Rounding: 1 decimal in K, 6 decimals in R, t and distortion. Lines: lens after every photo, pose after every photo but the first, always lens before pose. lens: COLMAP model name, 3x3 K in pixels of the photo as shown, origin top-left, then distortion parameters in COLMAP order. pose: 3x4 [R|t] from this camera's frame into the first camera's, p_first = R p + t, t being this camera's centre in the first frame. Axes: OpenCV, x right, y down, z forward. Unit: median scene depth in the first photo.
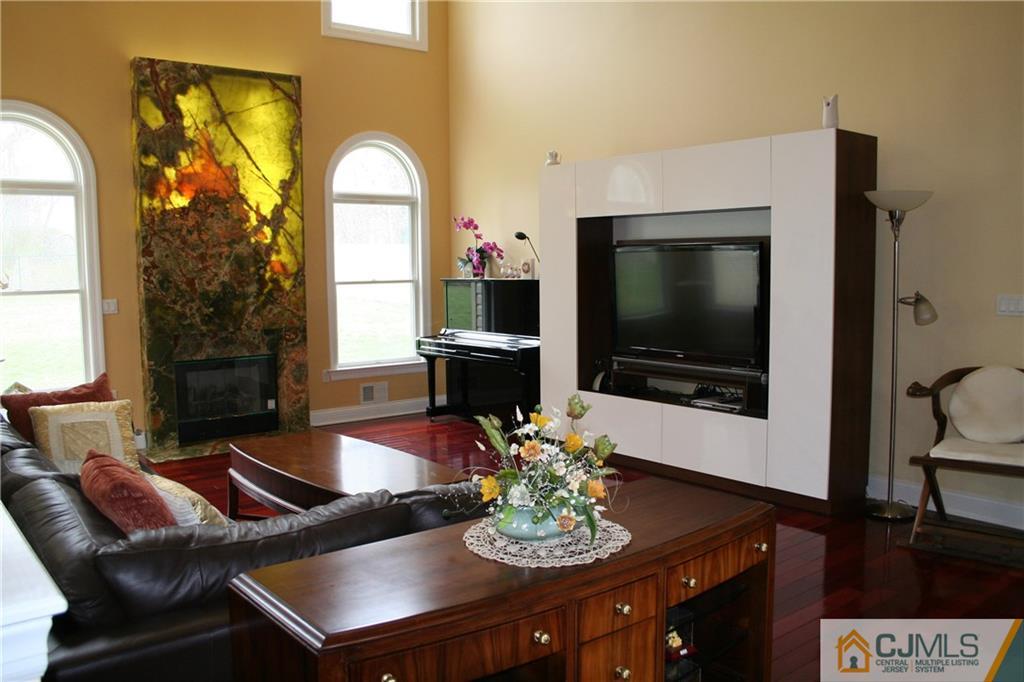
lens RADIAL K [[837.1, 0, 515.7], [0, 837.1, 339.1], [0, 0, 1]] dist [-0.142671, 0.079039]
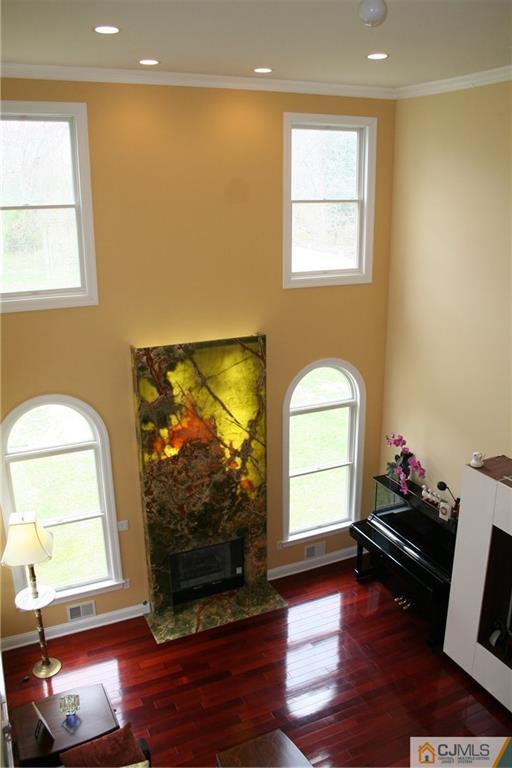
lens RADIAL K [[627.8, 0, 257.4], [0, 627.8, 384.7], [0, 0, 1]] dist [-0.142671, 0.079039]
pose [[0.970133, 0.071216, -0.231882, -0.056957], [-0.023994, 0.979417, 0.200415, -0.444594], [0.241382, -0.188866, 0.951874, 0.109956]]
